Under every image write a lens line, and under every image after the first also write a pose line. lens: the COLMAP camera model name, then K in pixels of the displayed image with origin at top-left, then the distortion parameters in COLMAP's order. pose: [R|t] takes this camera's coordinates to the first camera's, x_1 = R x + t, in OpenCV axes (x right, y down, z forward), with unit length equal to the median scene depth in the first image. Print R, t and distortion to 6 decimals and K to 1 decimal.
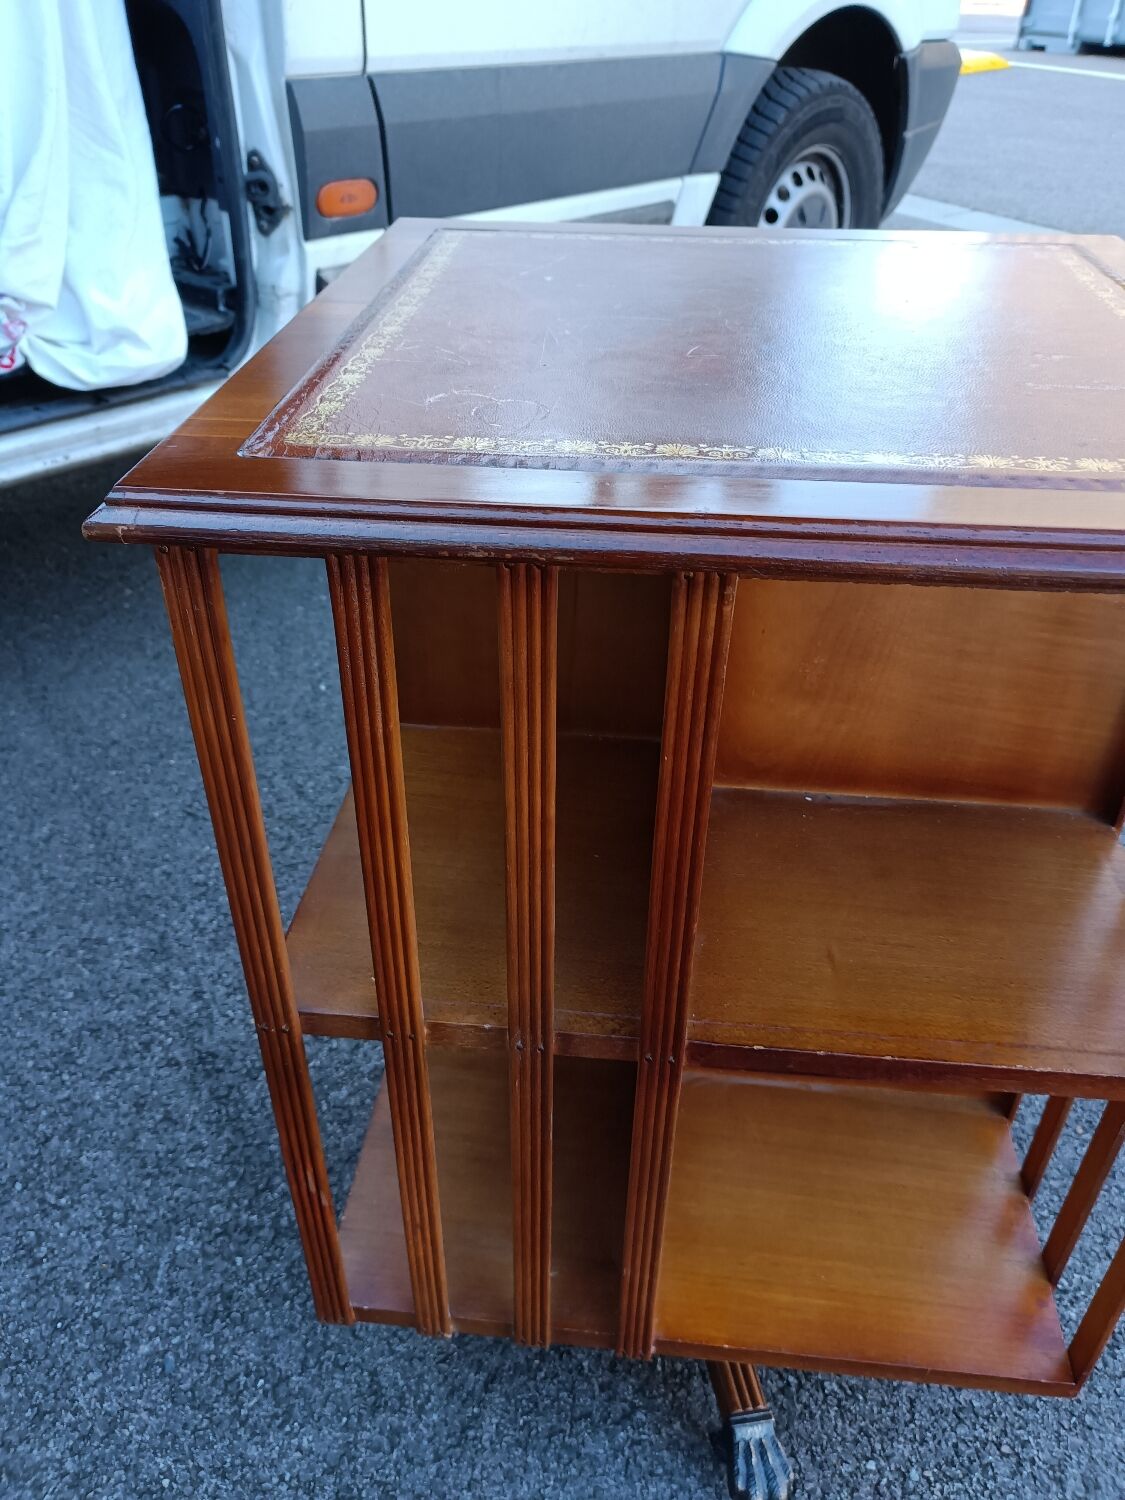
lens RADIAL K [[1145.0, 0, 556.9], [0, 1145.0, 767.0], [0, 0, 1]] dist [0.023058, -0.015676]
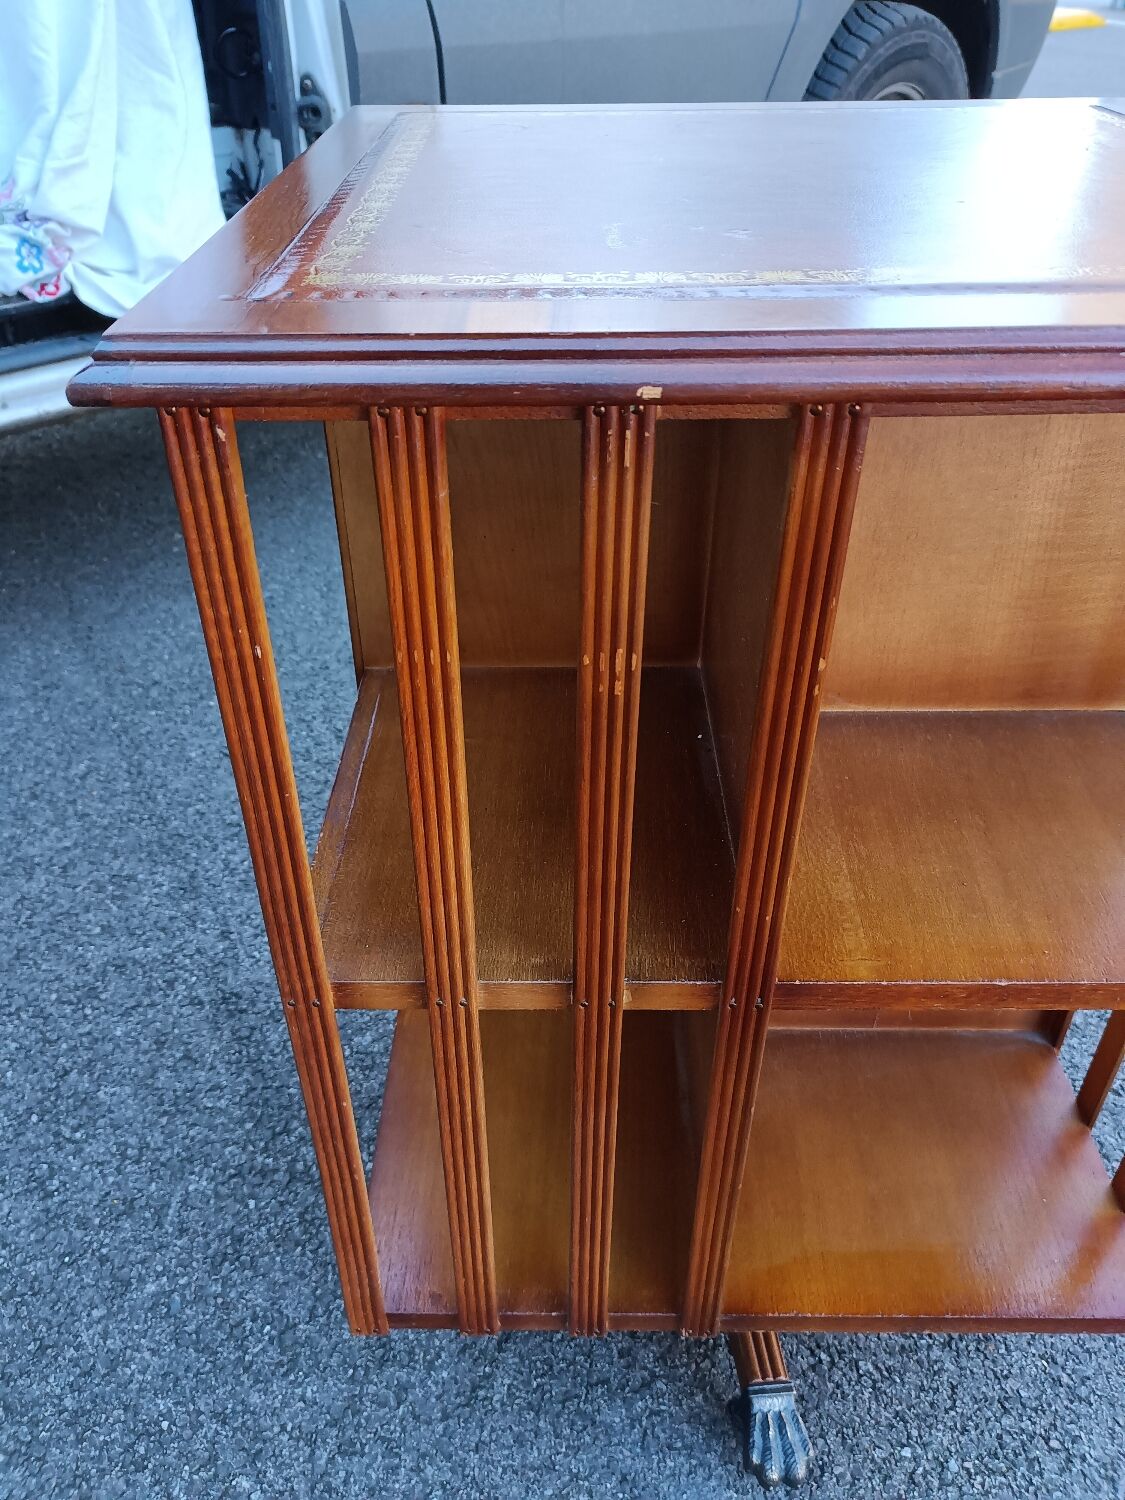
lens RADIAL K [[1145.0, 0, 552.1], [0, 1145.0, 762.4], [0, 0, 1]] dist [0.023058, -0.015676]
pose [[0.998034, 0.026978, -0.056574, 0.022941], [-0.025991, 0.999498, 0.018115, 0.036388], [0.057035, -0.016609, 0.998234, 0.058422]]
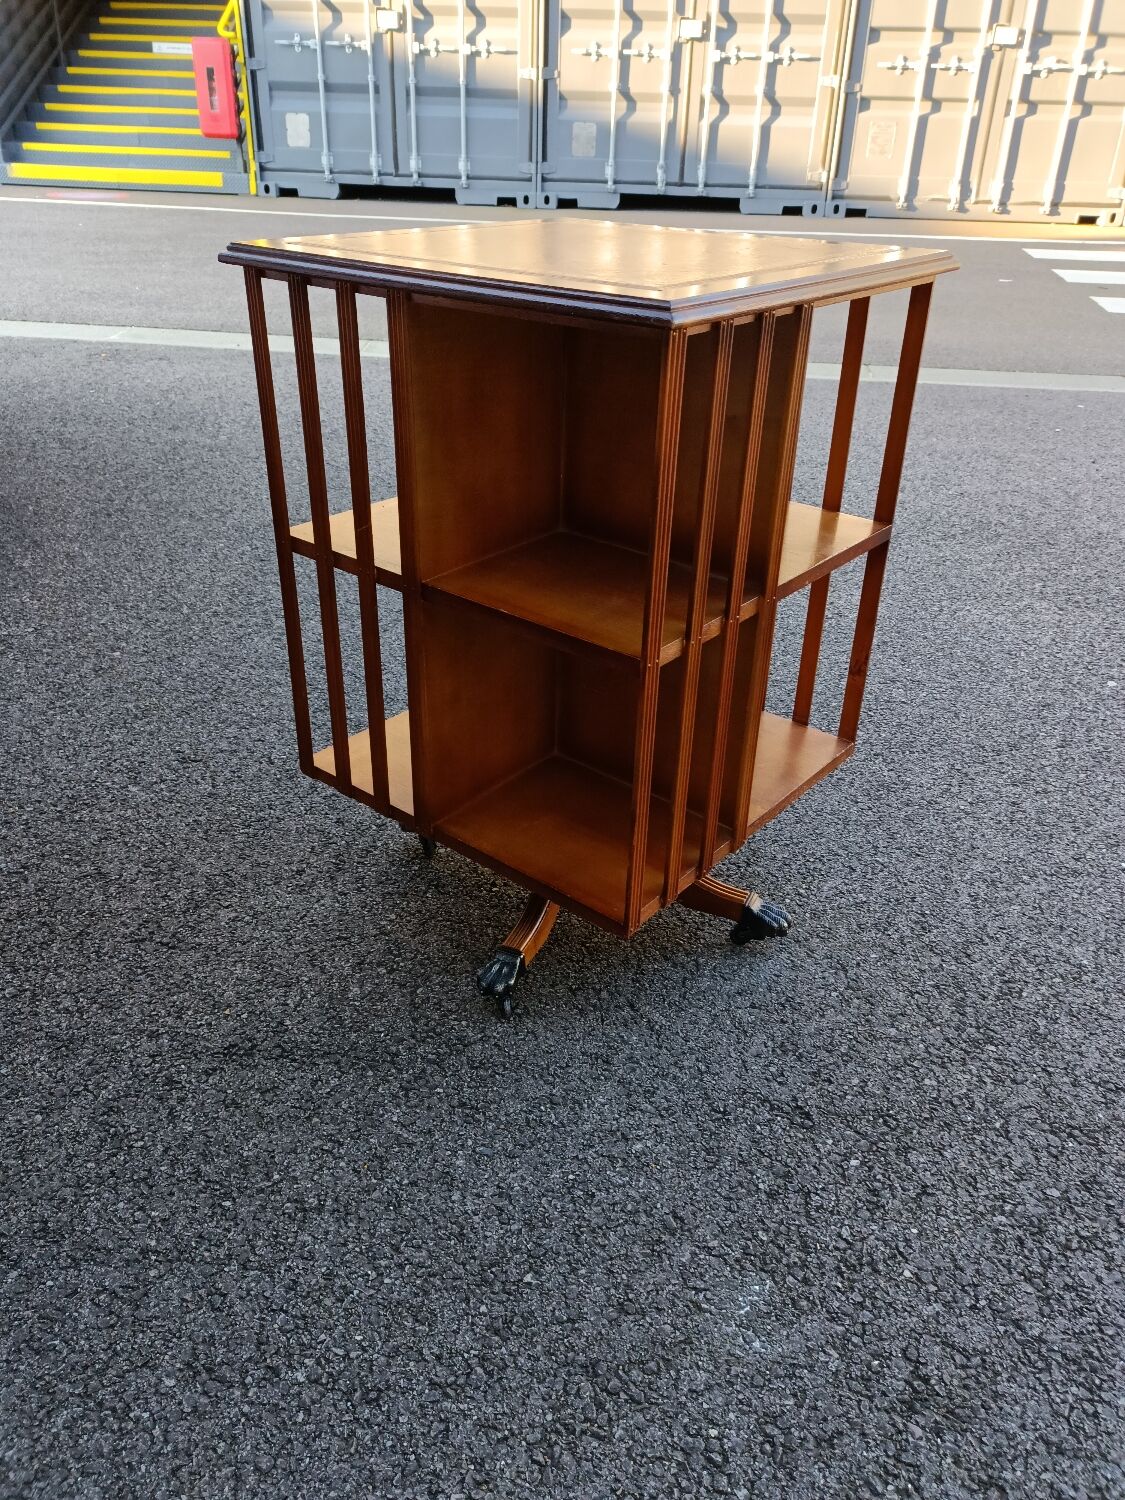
lens RADIAL K [[1145.0, 0, 575.9], [0, 1145.0, 738.8], [0, 0, 1]] dist [0.023058, -0.015676]
pose [[0.558041, -0.405896, 0.723767, -1.000089], [0.474106, 0.871783, 0.123358, 0.030336], [-0.681038, 0.274304, 0.678929, -0.016407]]
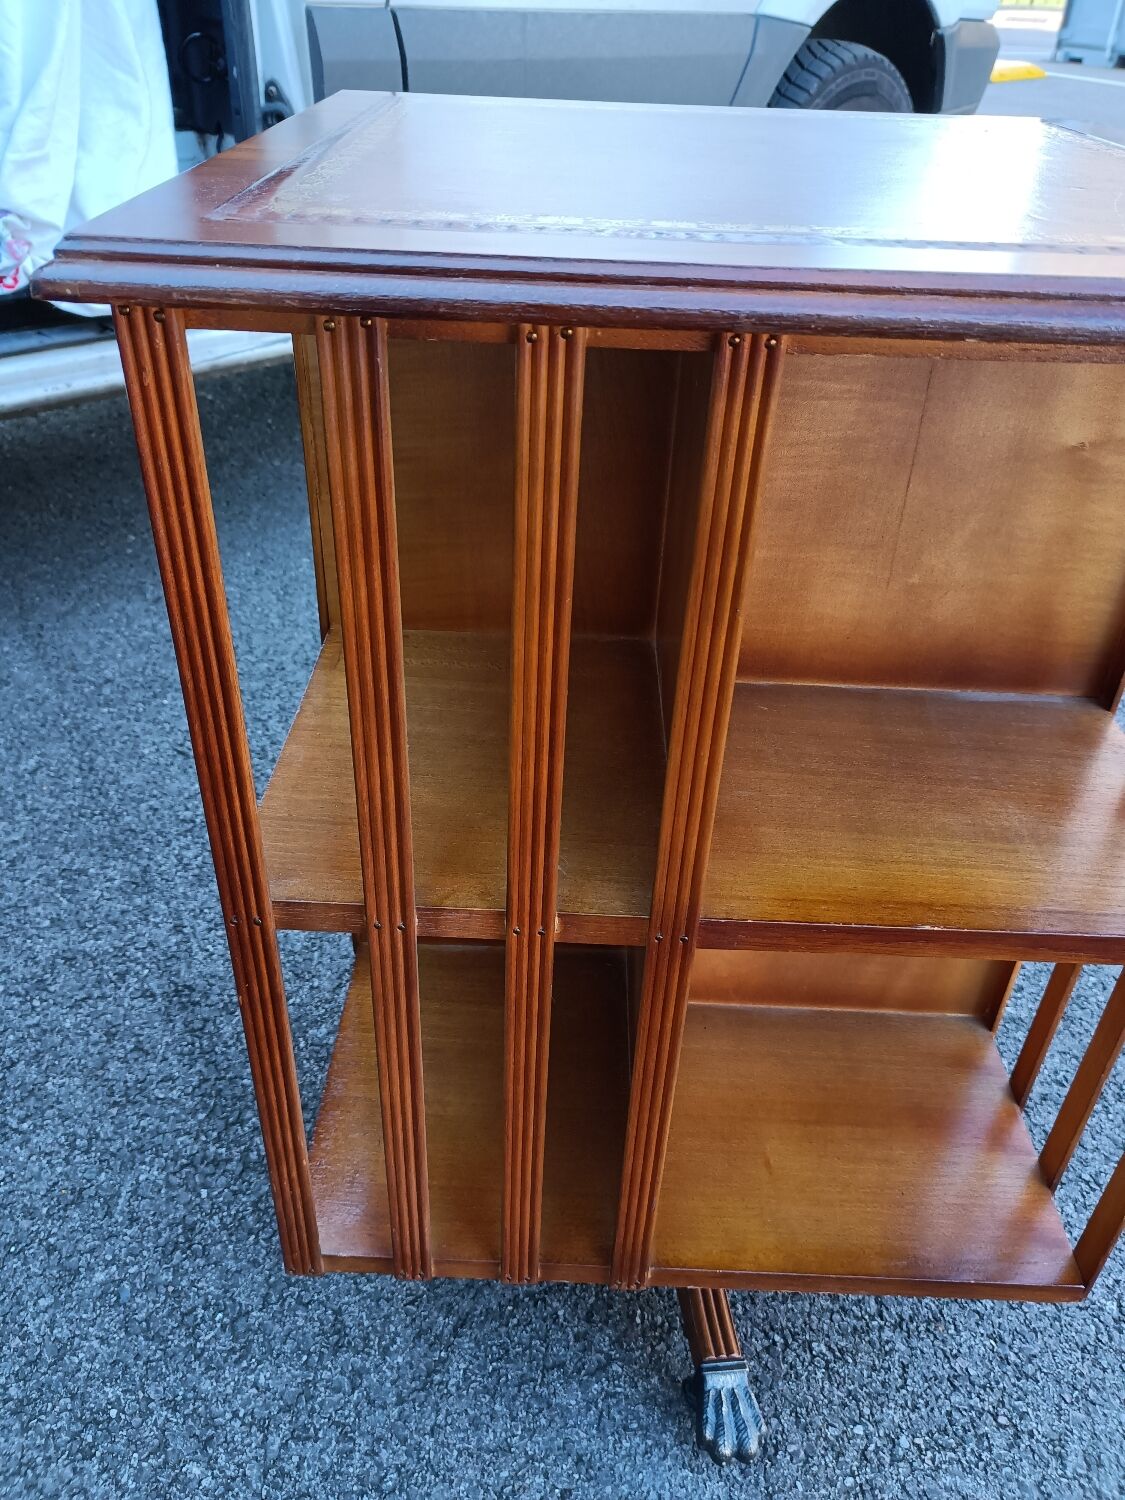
lens RADIAL K [[1145.0, 0, 549.3], [0, 1145.0, 762.8], [0, 0, 1]] dist [0.023058, -0.015676]
pose [[0.999199, 0.037598, -0.013685, 0.011456], [-0.037688, 0.999269, -0.006370, 0.072444], [0.013436, 0.006881, 0.999886, 0.048095]]
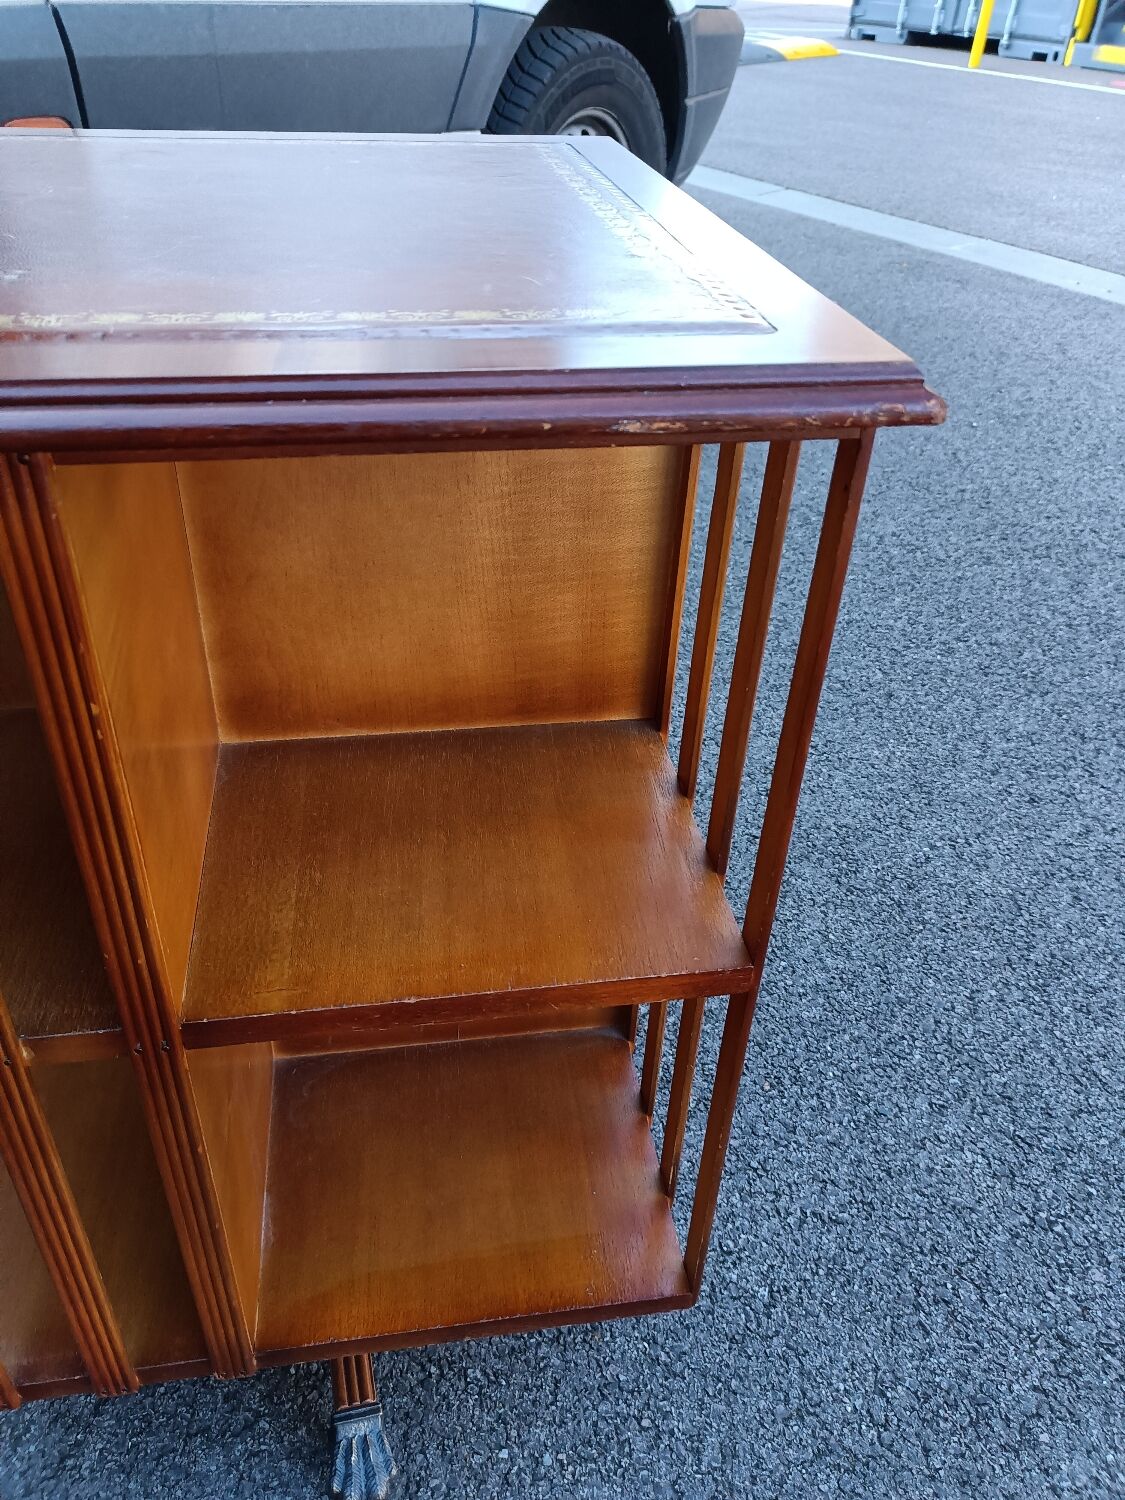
lens RADIAL K [[1145.0, 0, 561.0], [0, 1145.0, 761.9], [0, 0, 1]] dist [0.023058, -0.015676]
pose [[0.994184, -0.035022, 0.101842, 0.231332], [0.034163, 0.999365, 0.010174, 0.025787], [-0.102134, -0.006636, 0.994749, 0.050950]]
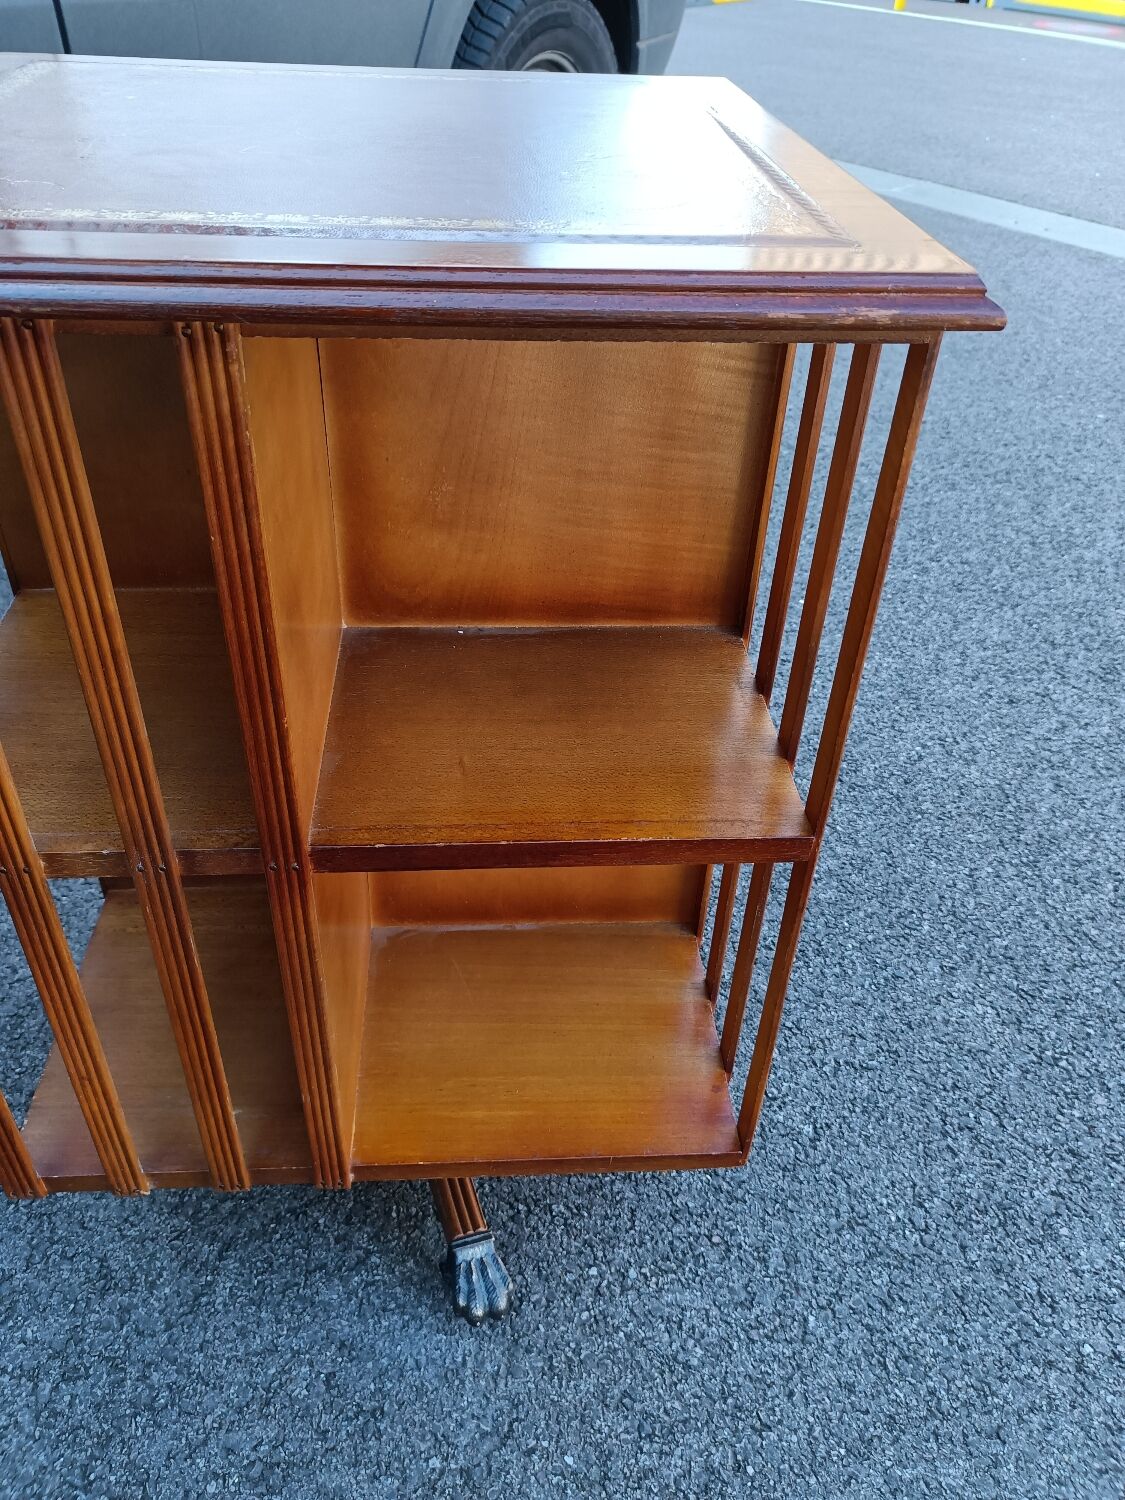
lens RADIAL K [[1145.0, 0, 559.7], [0, 1145.0, 764.7], [0, 0, 1]] dist [0.023058, -0.015676]
pose [[0.986085, -0.079115, 0.146212, 0.118225], [0.073019, 0.996241, 0.046610, 0.084416], [-0.149350, -0.035286, 0.988155, -0.025356]]
